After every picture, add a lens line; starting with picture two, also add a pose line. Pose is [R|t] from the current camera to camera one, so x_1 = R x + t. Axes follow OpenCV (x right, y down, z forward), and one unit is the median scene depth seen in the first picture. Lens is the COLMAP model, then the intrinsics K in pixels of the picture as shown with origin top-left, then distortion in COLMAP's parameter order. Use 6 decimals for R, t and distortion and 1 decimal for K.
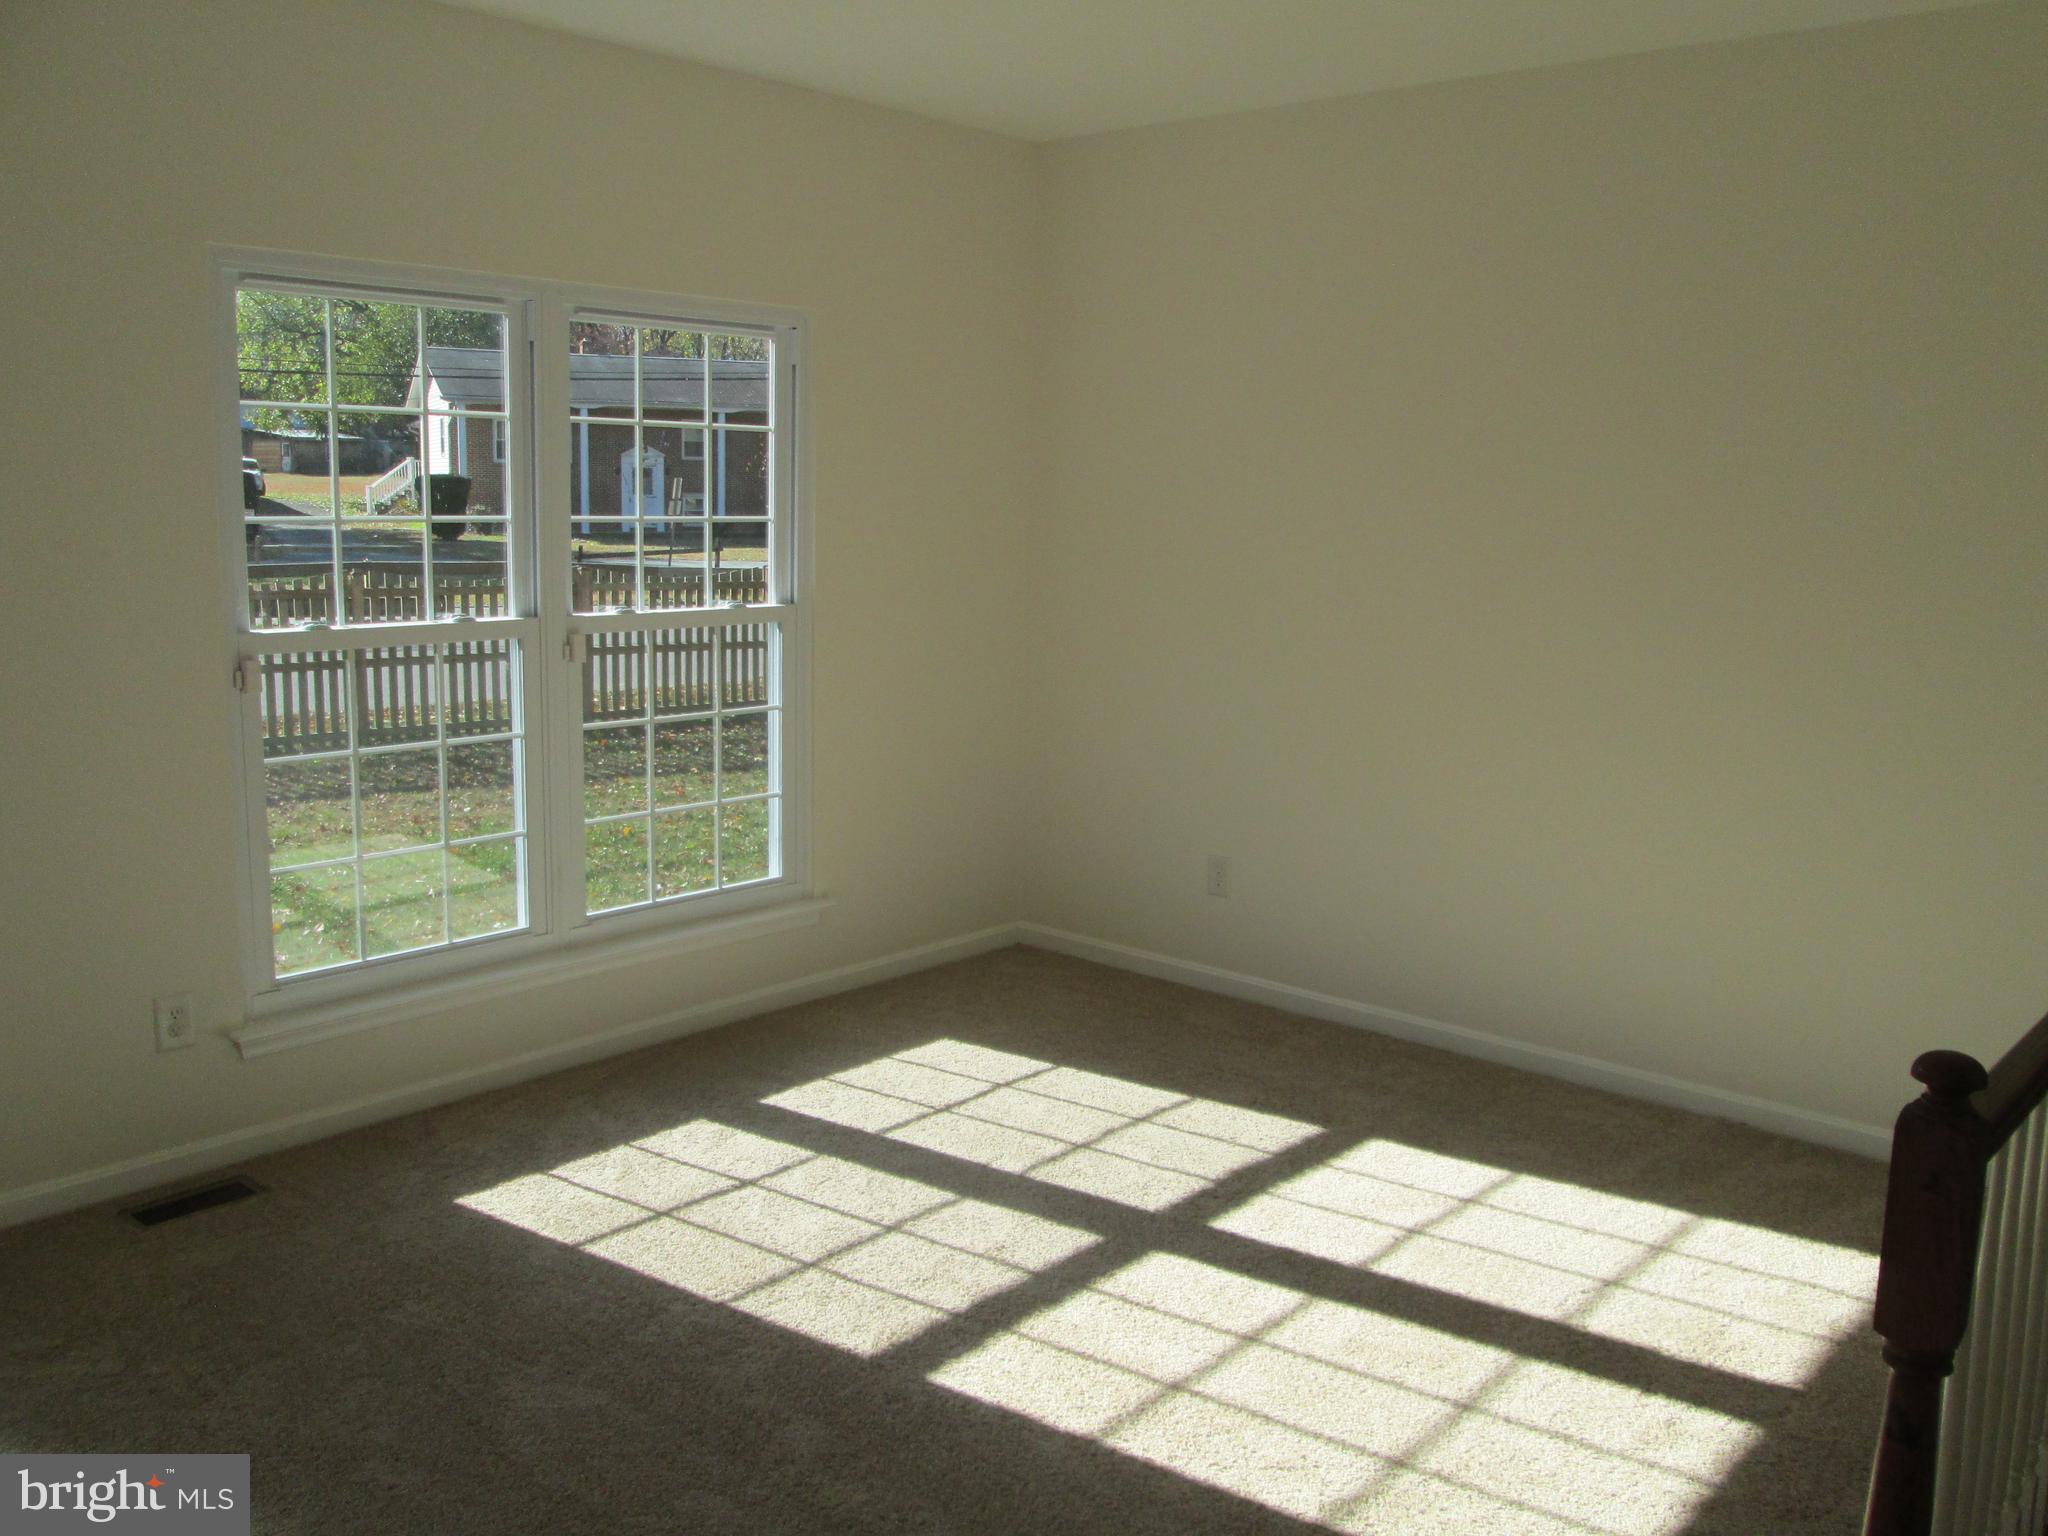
lens RADIAL K [[1719.3, 0, 1001.1], [0, 1719.3, 767.1], [0, 0, 1]] dist [-0.027793, 0.004382]
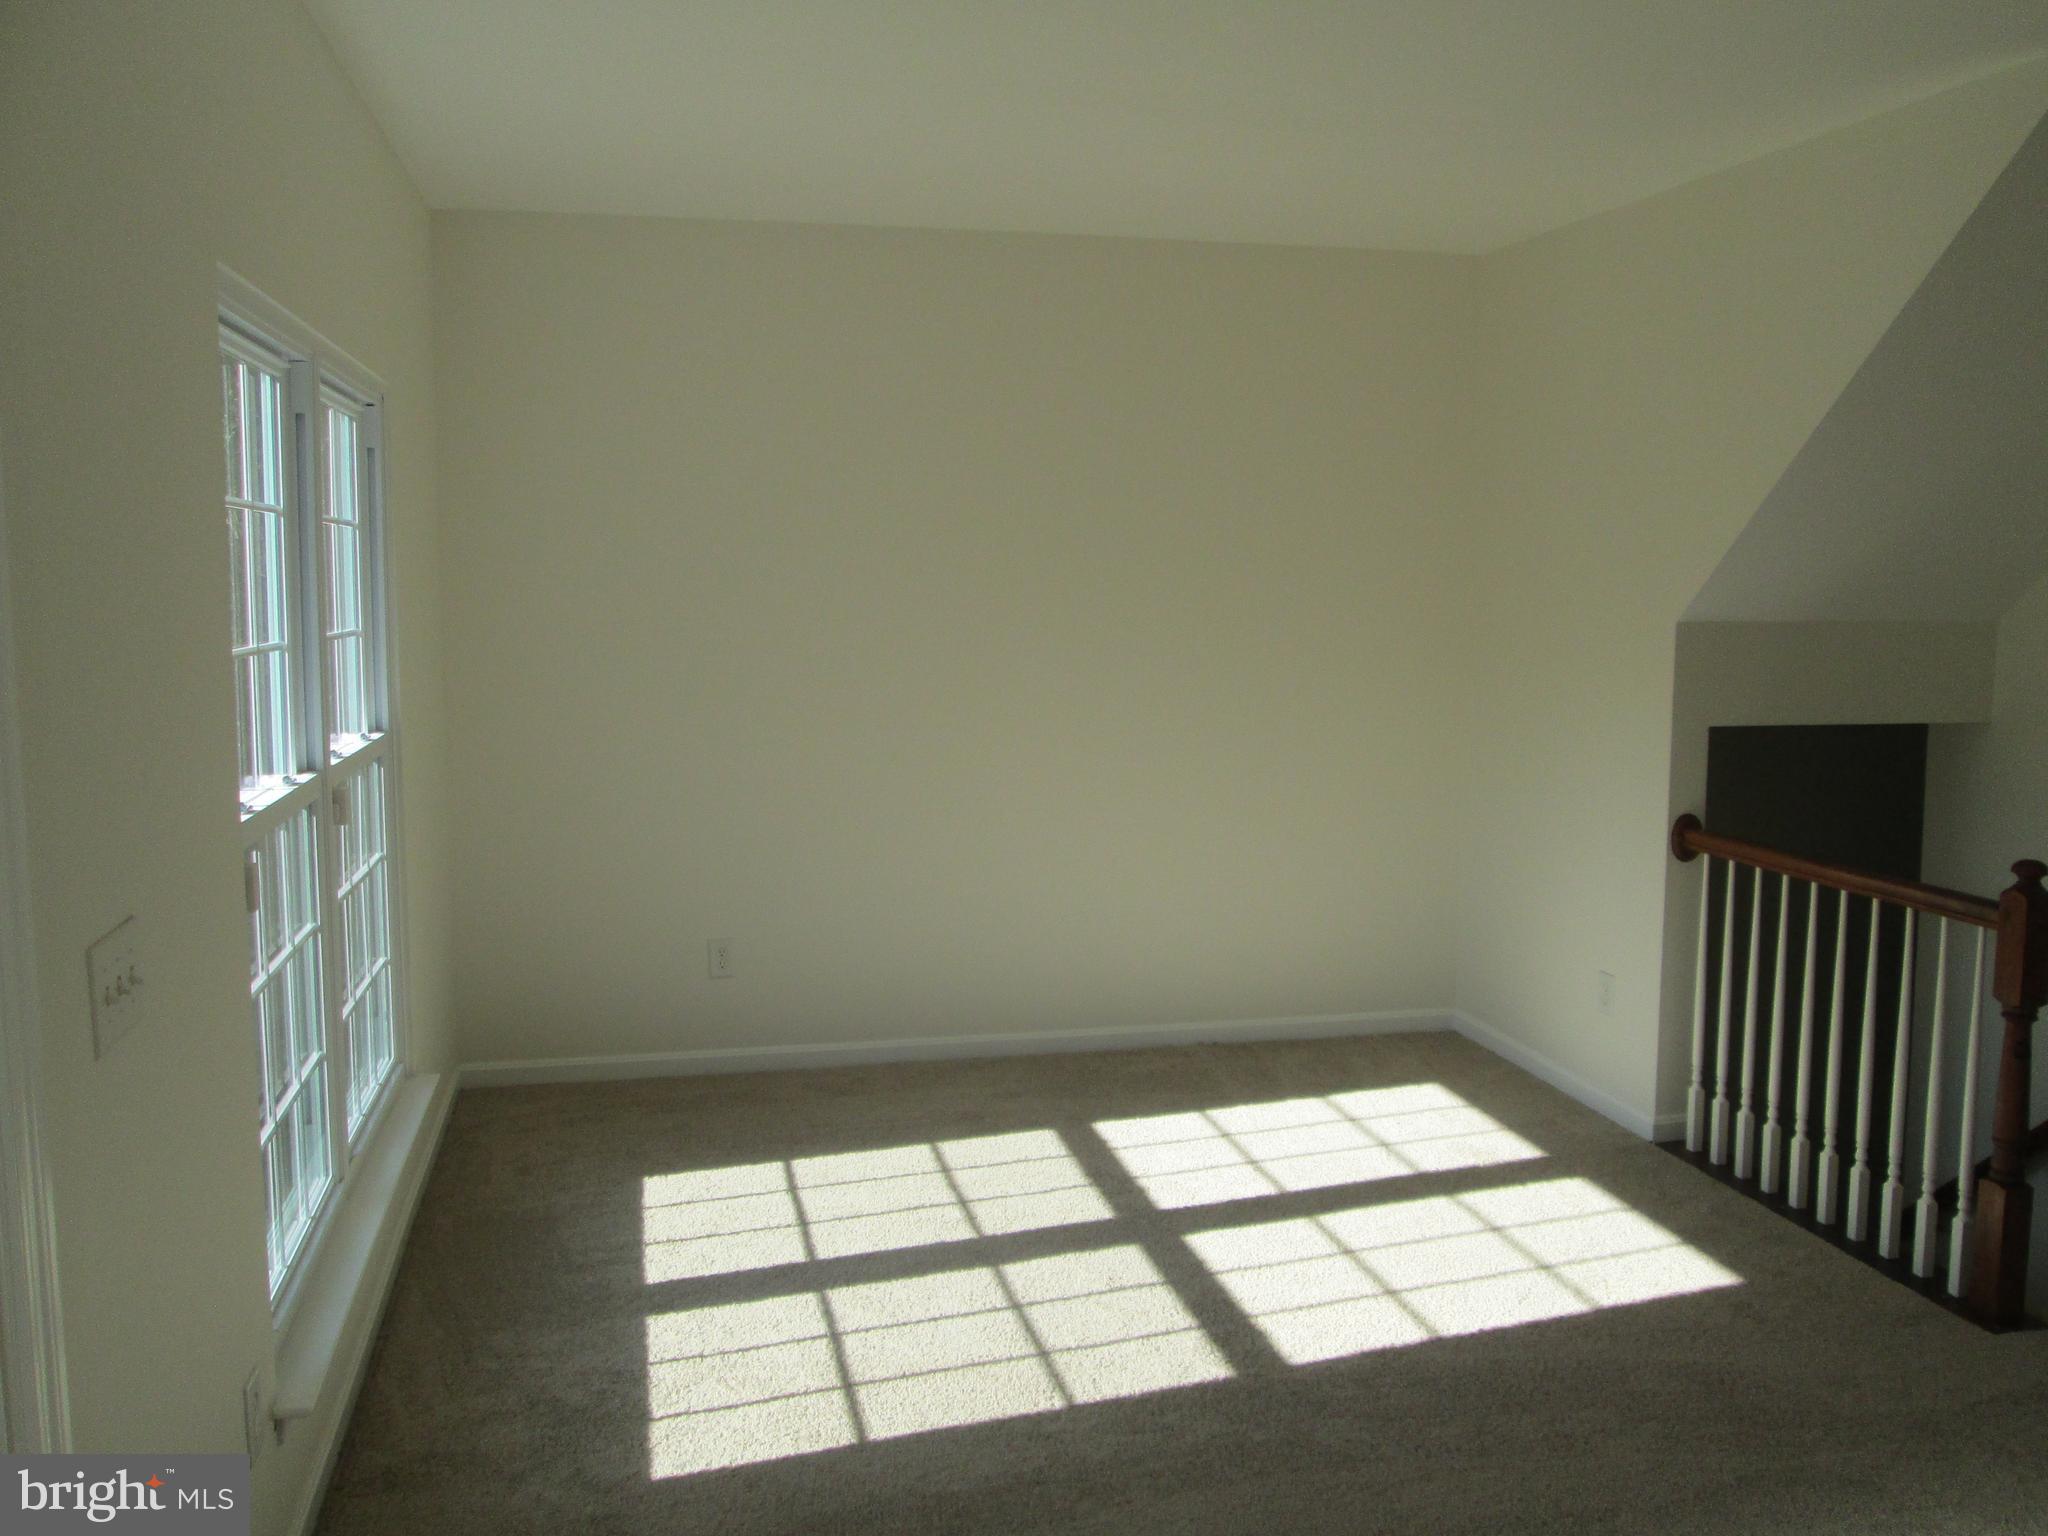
lens RADIAL K [[1719.3, 0, 1001.1], [0, 1719.3, 767.1], [0, 0, 1]] dist [-0.027793, 0.004382]
pose [[0.595176, -0.112665, 0.795659, -0.791393], [0.145327, 0.988888, 0.031318, -0.079879], [-0.790346, 0.096991, 0.604935, 0.324774]]
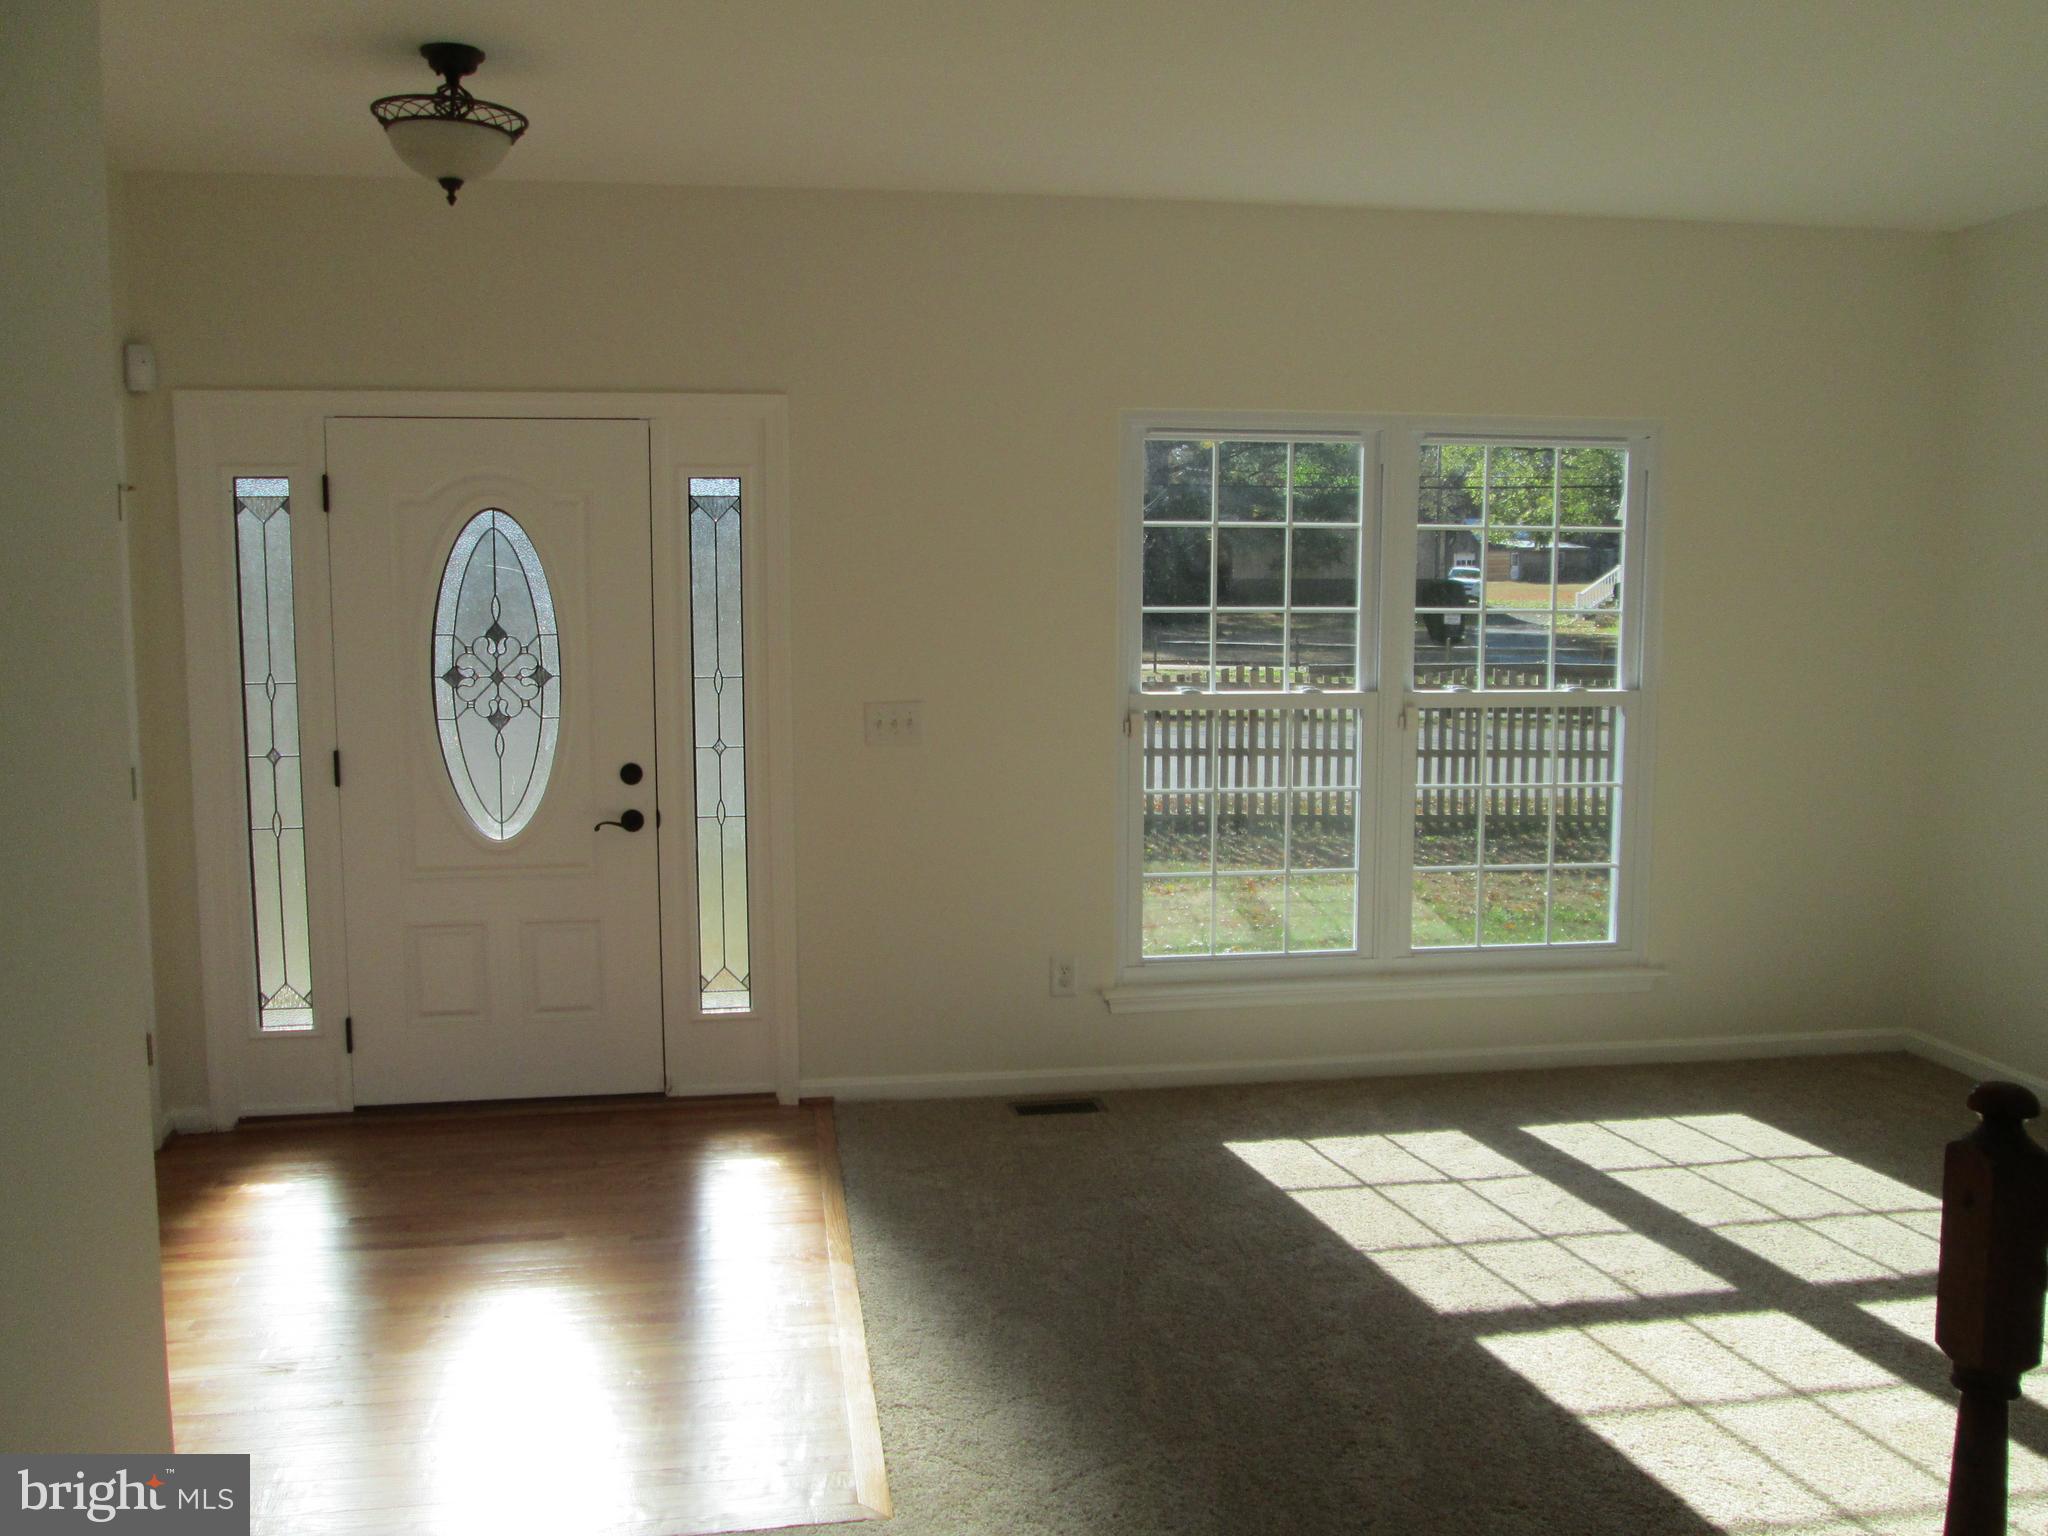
lens RADIAL K [[1709.5, 0, 1024.0], [0, 1709.5, 768.0], [0, 0, 1]] dist [-0.030549, 0.007767]
pose [[0.778038, 0.052426, -0.626026, 0.322874], [-0.090200, 0.995509, -0.028734, 0.025099], [0.621708, 0.078824, 0.779273, -0.091562]]
